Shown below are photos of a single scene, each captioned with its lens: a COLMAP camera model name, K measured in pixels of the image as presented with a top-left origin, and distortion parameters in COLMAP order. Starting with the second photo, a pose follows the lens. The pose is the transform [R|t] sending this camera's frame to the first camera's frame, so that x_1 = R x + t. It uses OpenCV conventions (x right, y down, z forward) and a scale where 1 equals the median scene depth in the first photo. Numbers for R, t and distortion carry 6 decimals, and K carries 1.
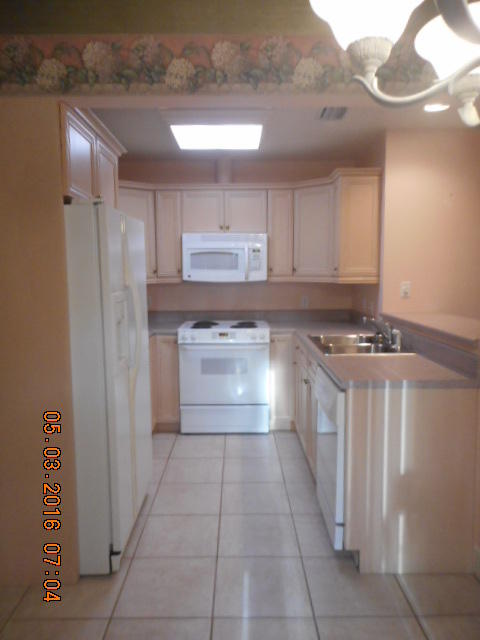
lens RADIAL K [[463.9, 0, 240.0], [0, 463.9, 320.0], [0, 0, 1]] dist [0.001569, 0.000902]
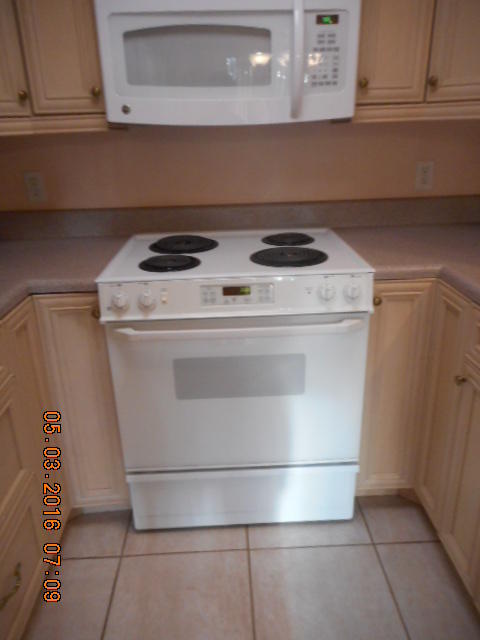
lens RADIAL K [[485.1, 0, 240.0], [0, 485.1, 320.0], [0, 0, 1]] dist [0.007447, 0.002892]
pose [[0.999377, -0.029411, 0.019499, -0.038543], [0.023356, 0.965526, 0.259256, -0.037213], [-0.026451, -0.258640, 0.965612, 0.629500]]
